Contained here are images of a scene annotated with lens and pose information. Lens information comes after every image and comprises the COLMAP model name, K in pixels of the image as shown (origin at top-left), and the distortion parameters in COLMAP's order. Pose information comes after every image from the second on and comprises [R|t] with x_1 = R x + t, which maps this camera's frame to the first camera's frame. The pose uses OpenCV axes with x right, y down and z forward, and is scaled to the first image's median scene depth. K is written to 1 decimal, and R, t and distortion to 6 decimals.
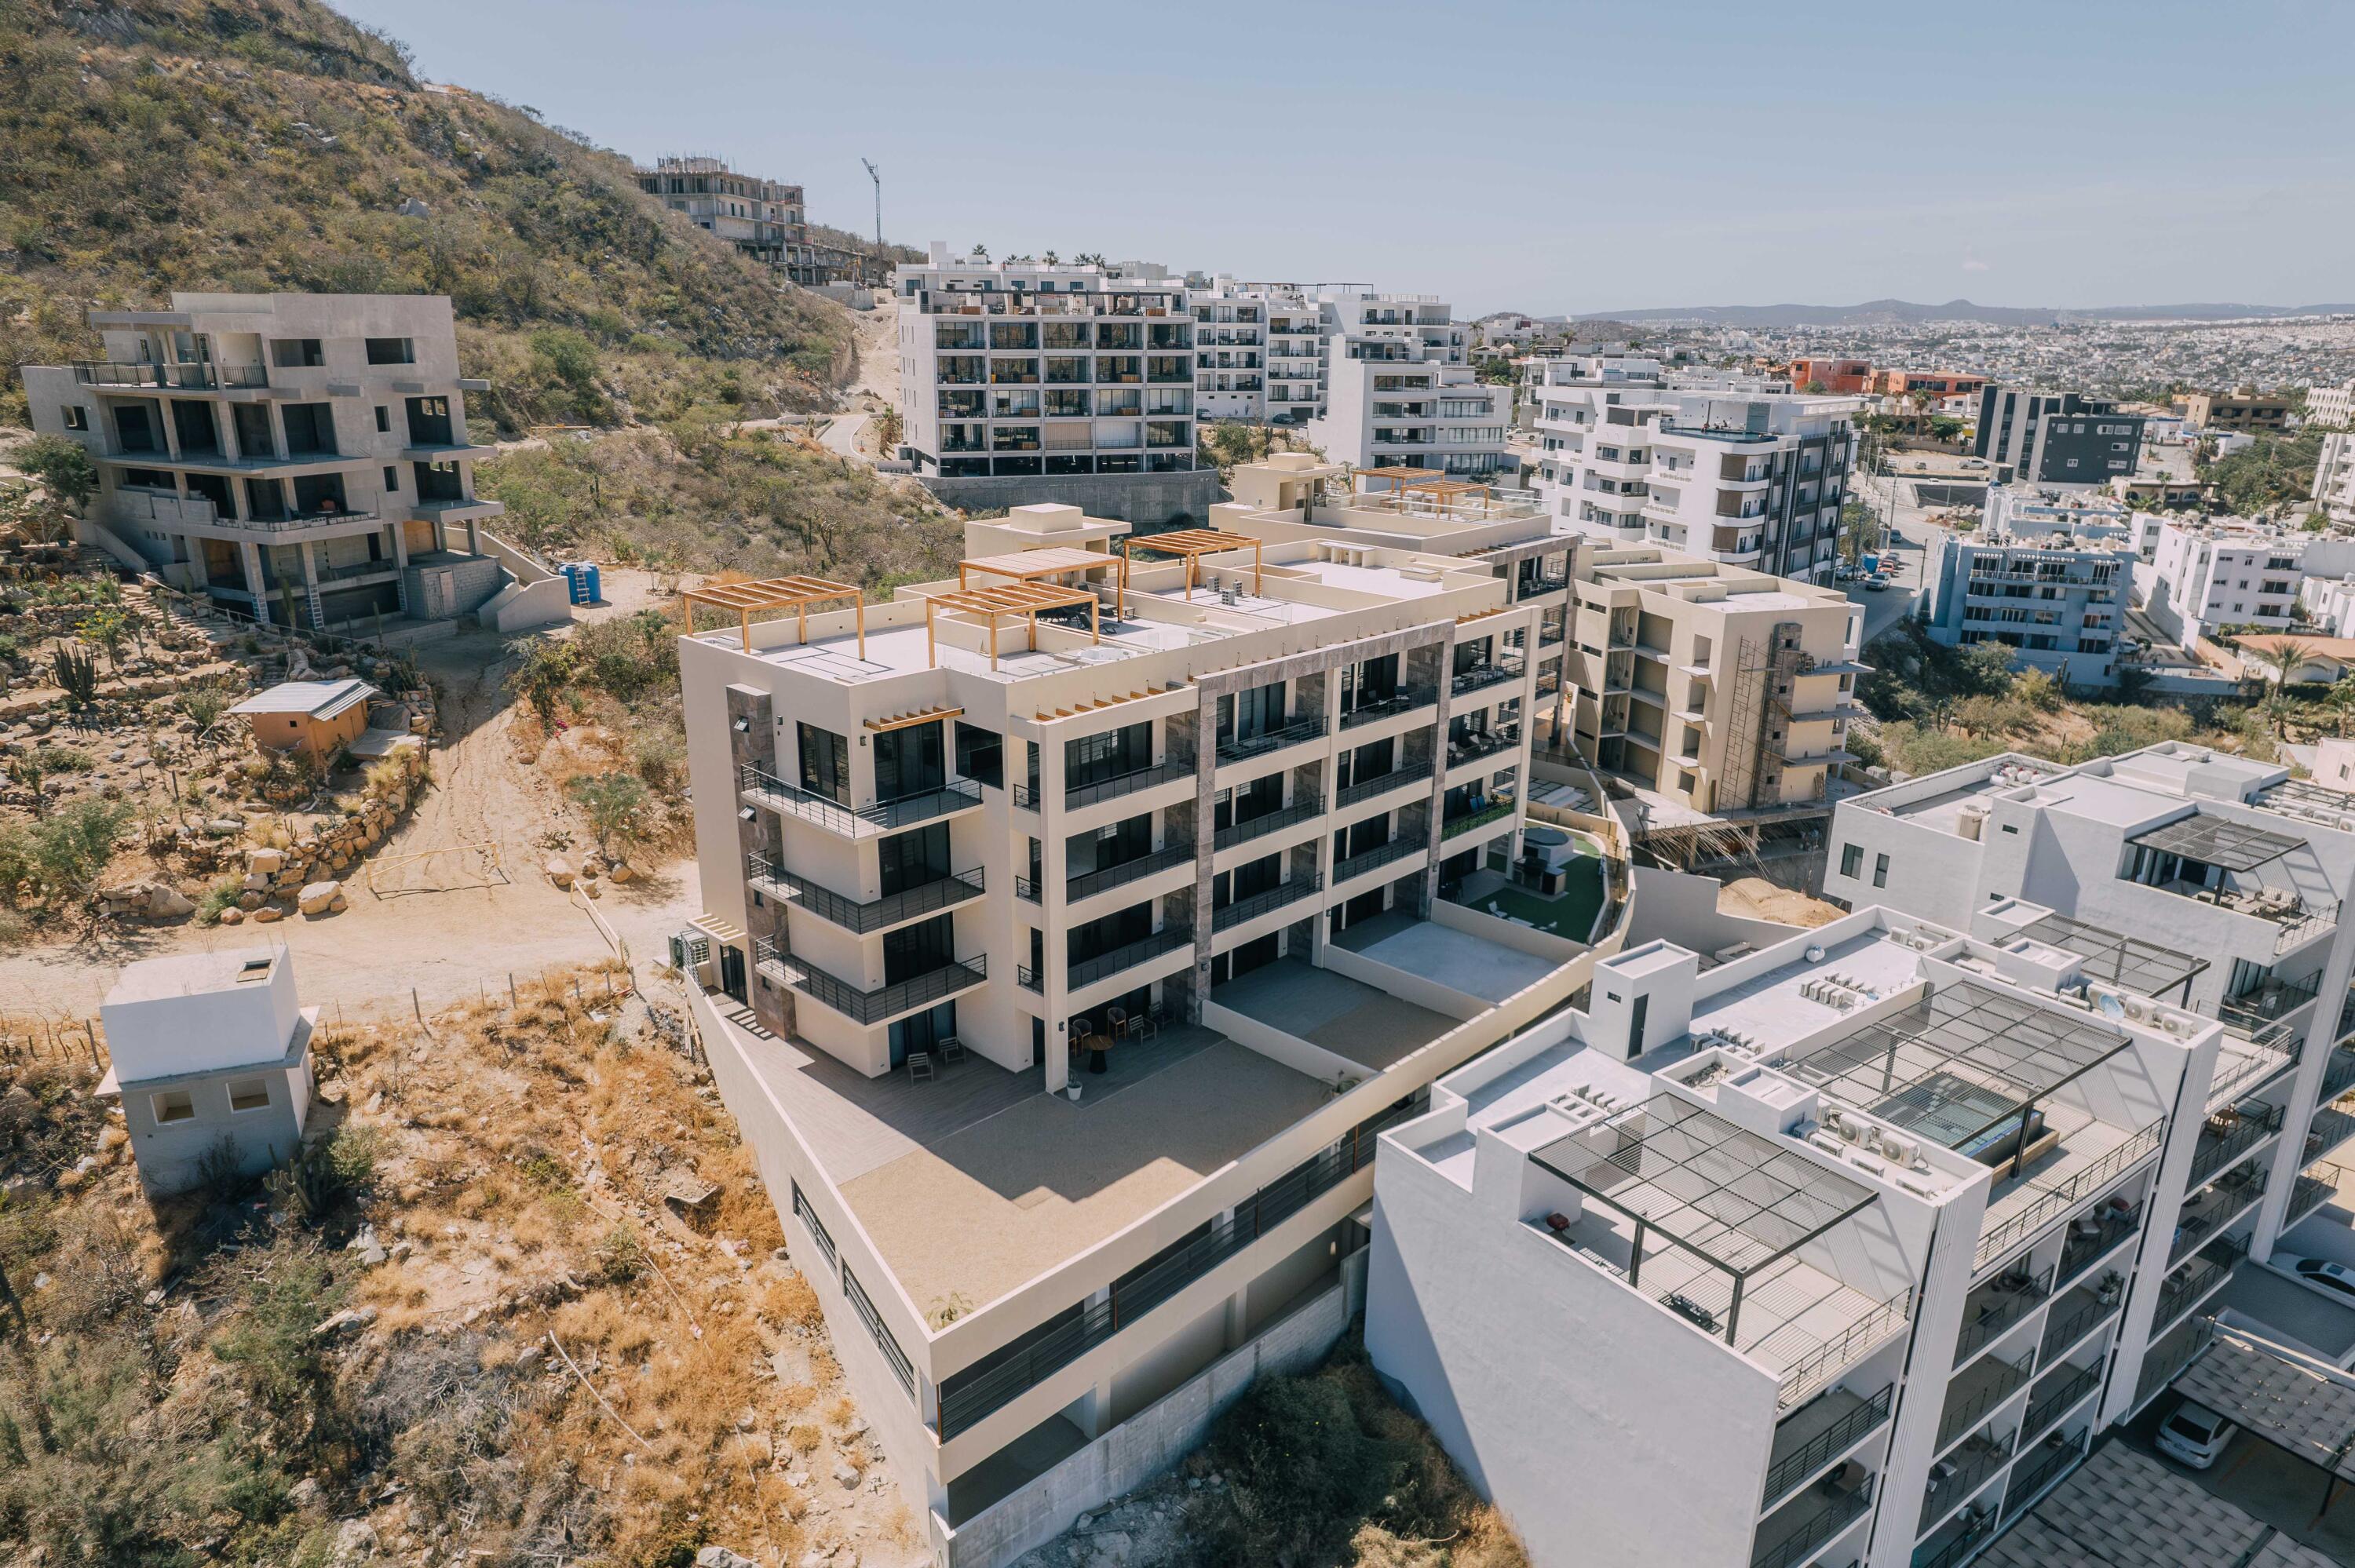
lens RADIAL K [[1522.3, 0, 1183.5], [0, 1522.3, 781.4], [0, 0, 1]] dist [-0.081713, 0.078554]
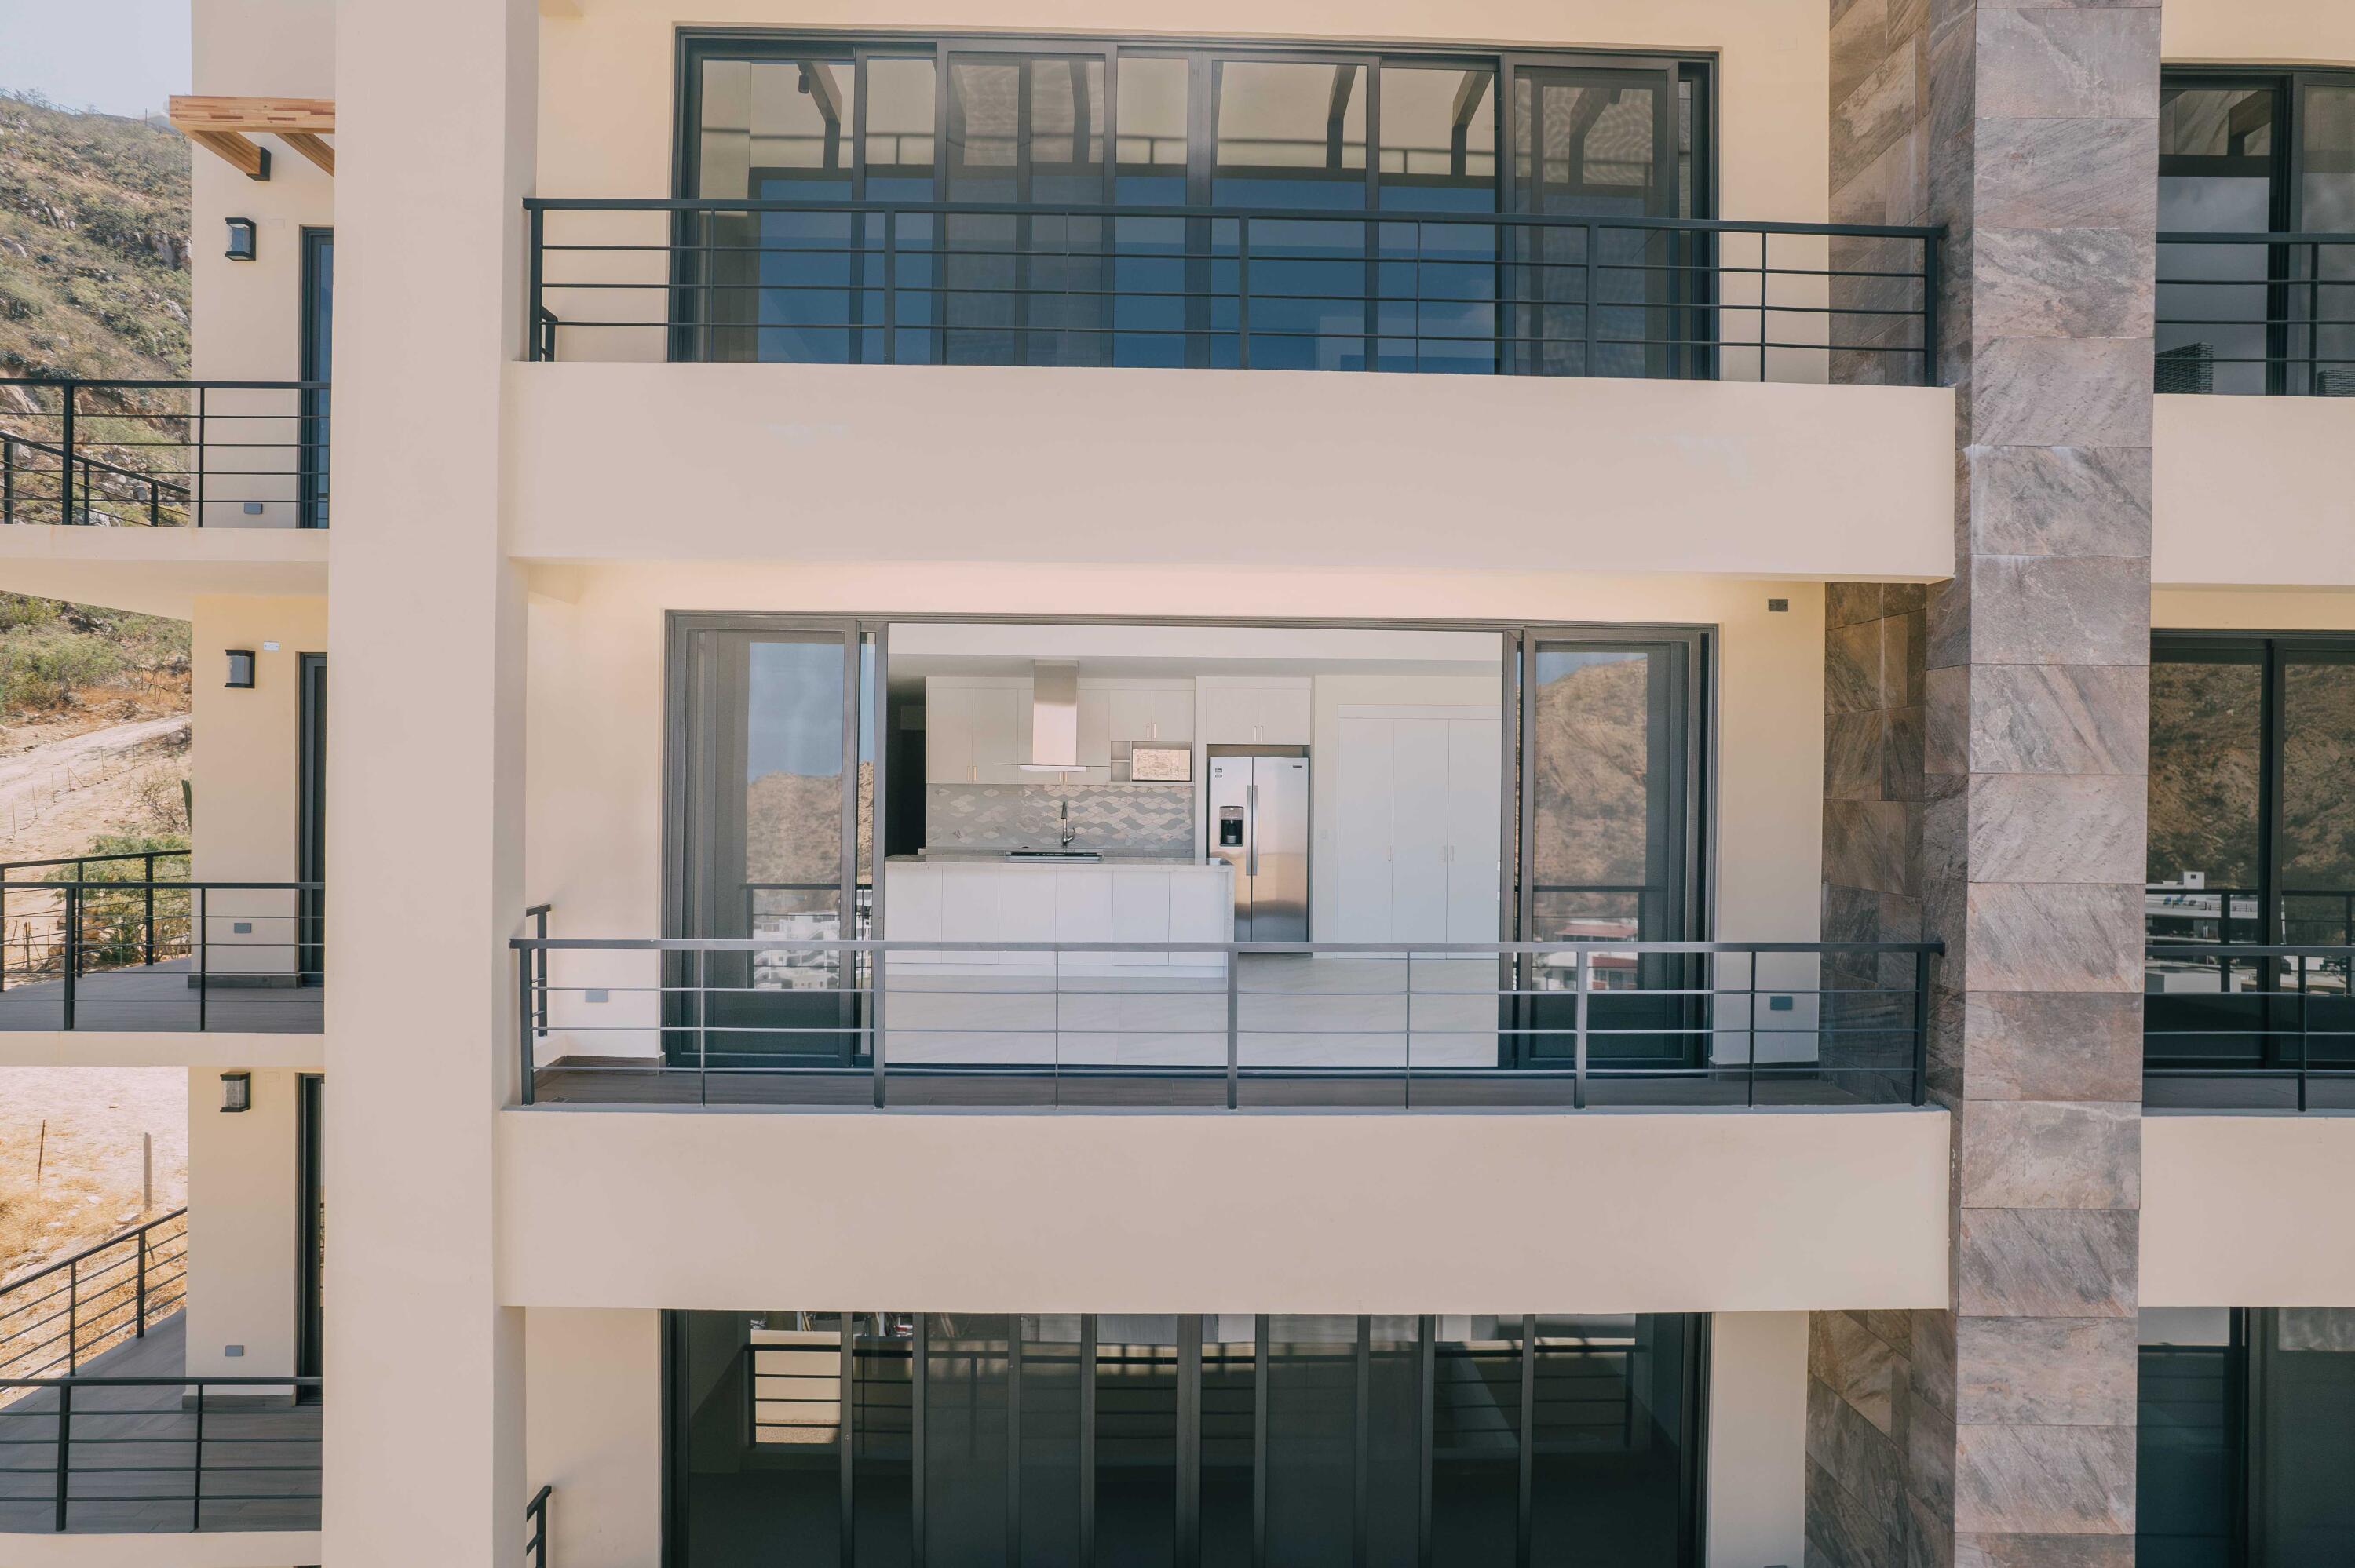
lens RADIAL K [[1511.3, 0, 1177.5], [0, 1511.3, 784.0], [0, 0, 1]] dist [-0.086085, 0.080408]
pose [[0.705604, -0.006840, -0.708573, 0.016025], [-0.212687, 0.951804, -0.220984, 0.021569], [0.675934, 0.306631, 0.670142, 0.284499]]
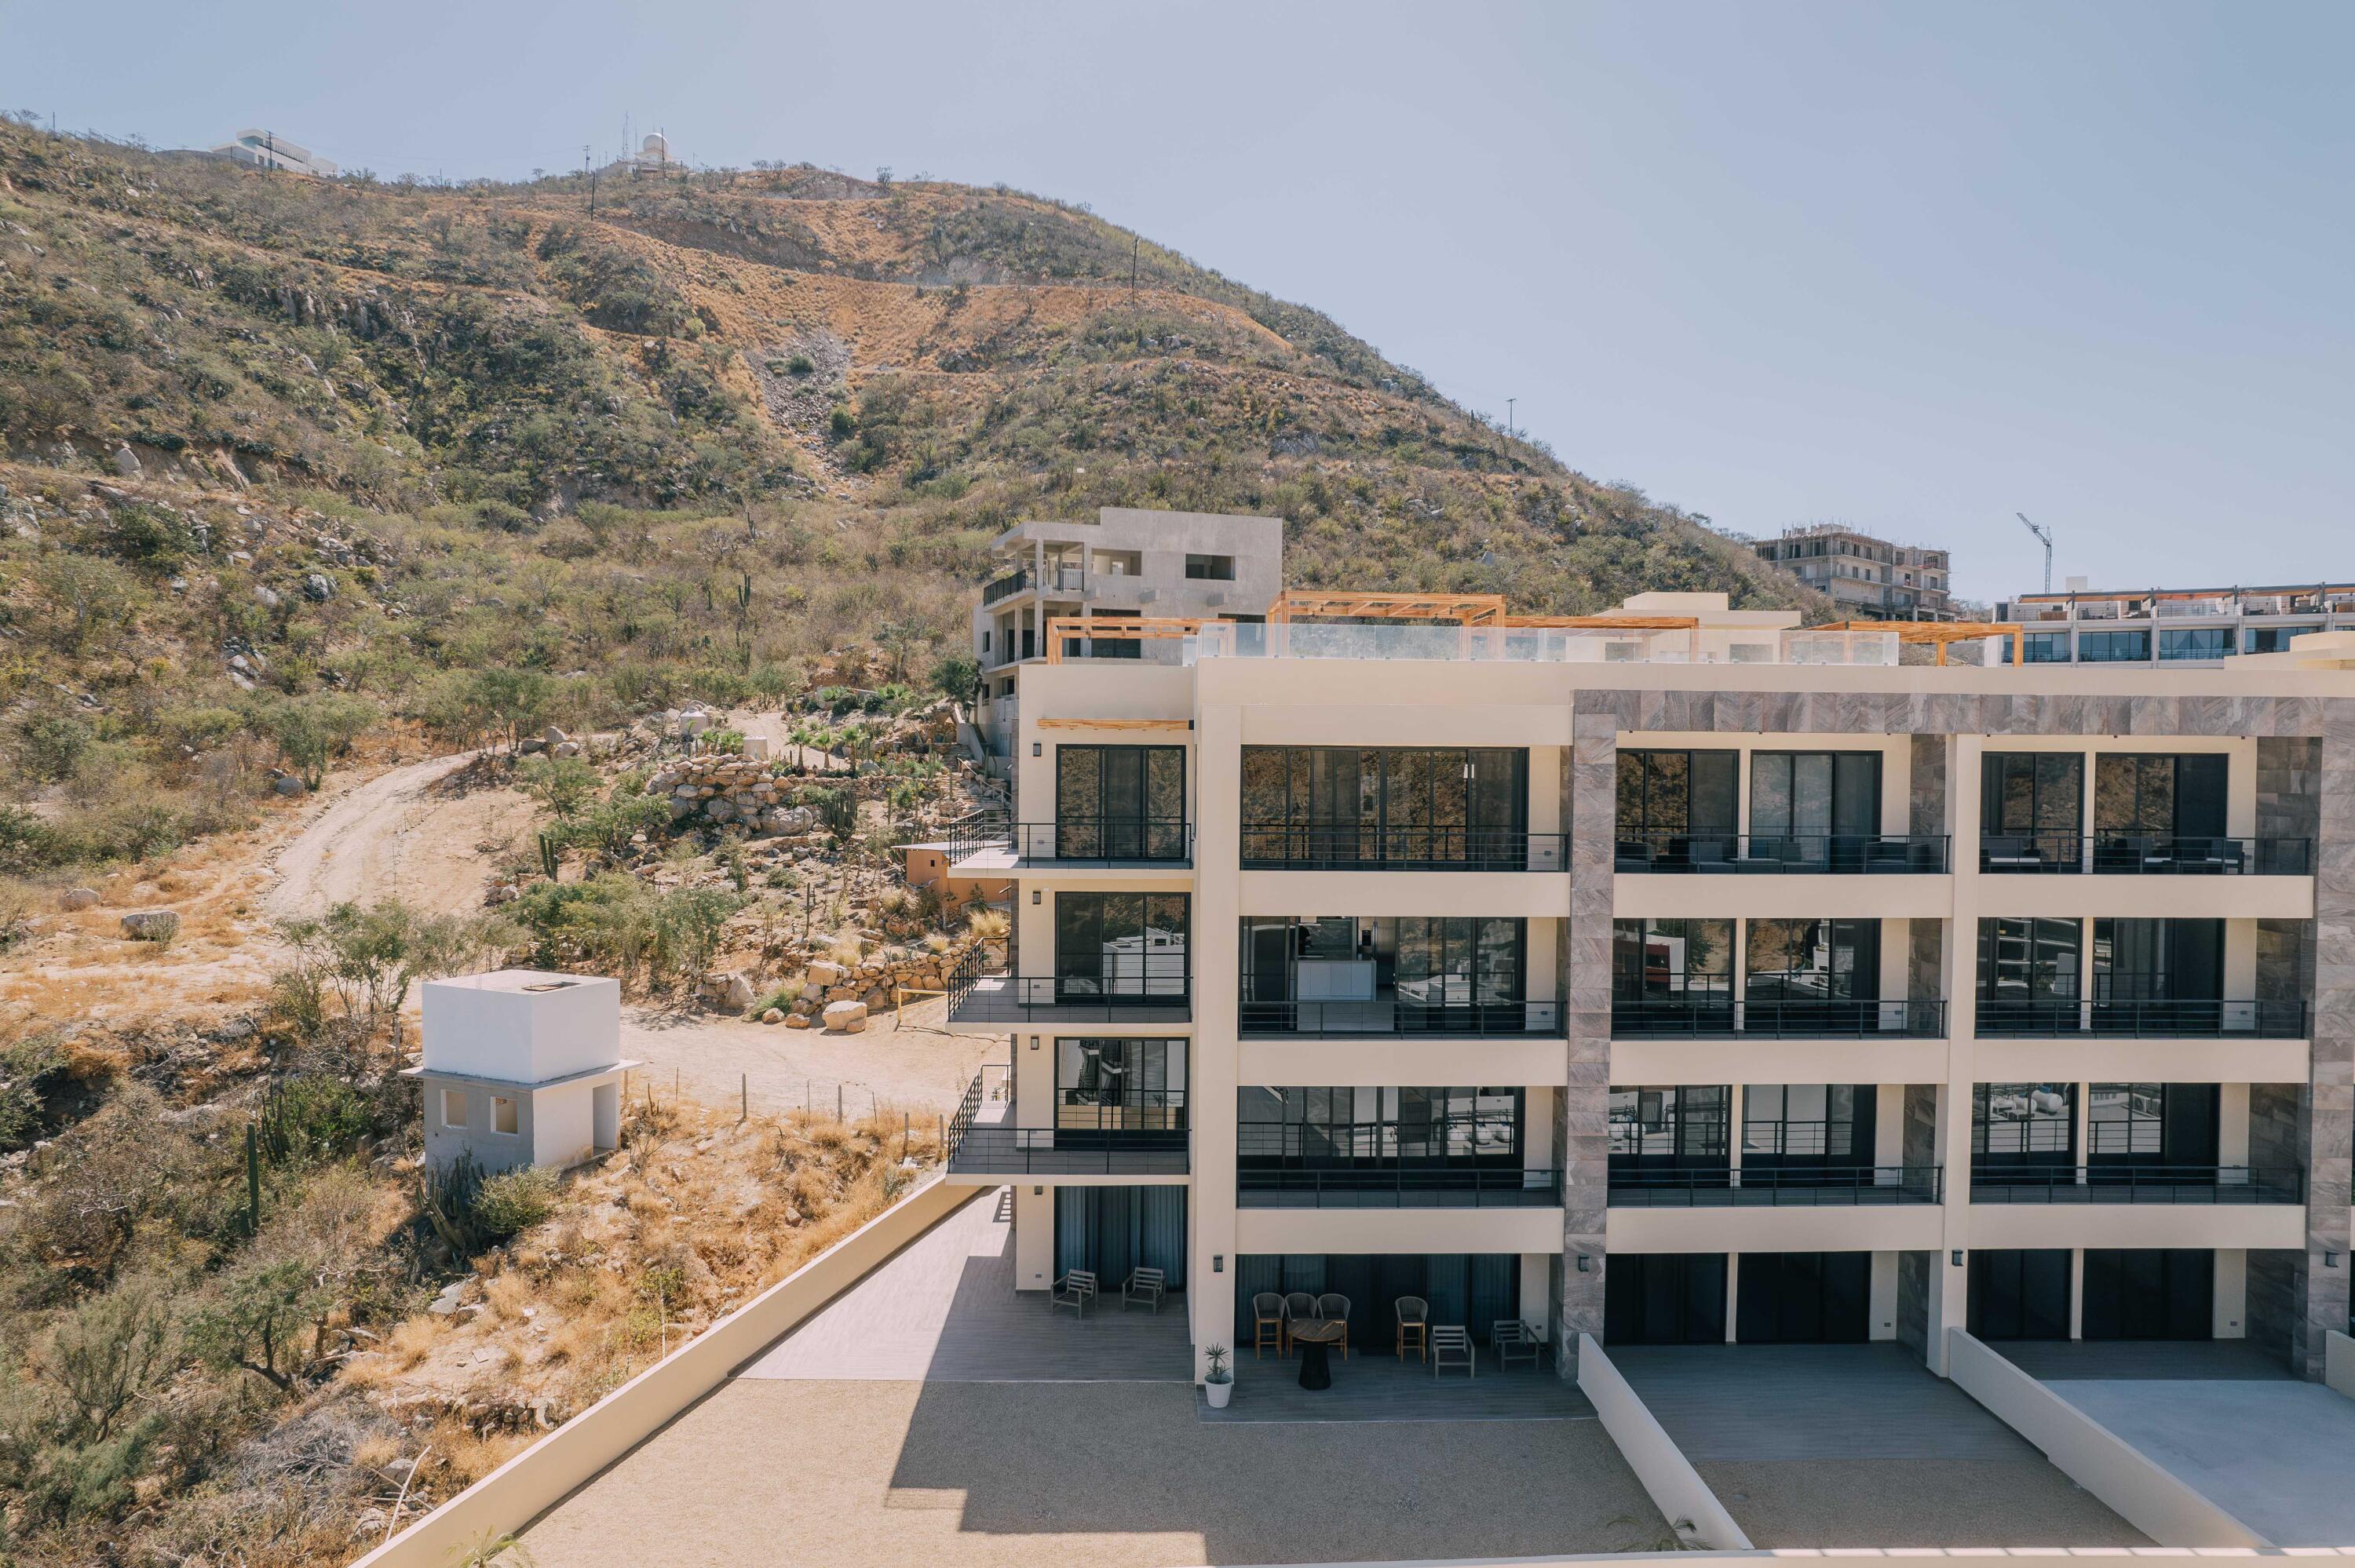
lens RADIAL K [[1522.3, 0, 1183.5], [0, 1522.3, 781.4], [0, 0, 1]] dist [-0.081713, 0.078554]
pose [[0.707774, 0.003305, -0.706431, 0.093528], [-0.208947, 0.956227, -0.204869, 0.033109], [0.674831, 0.292608, 0.677483, 0.171770]]
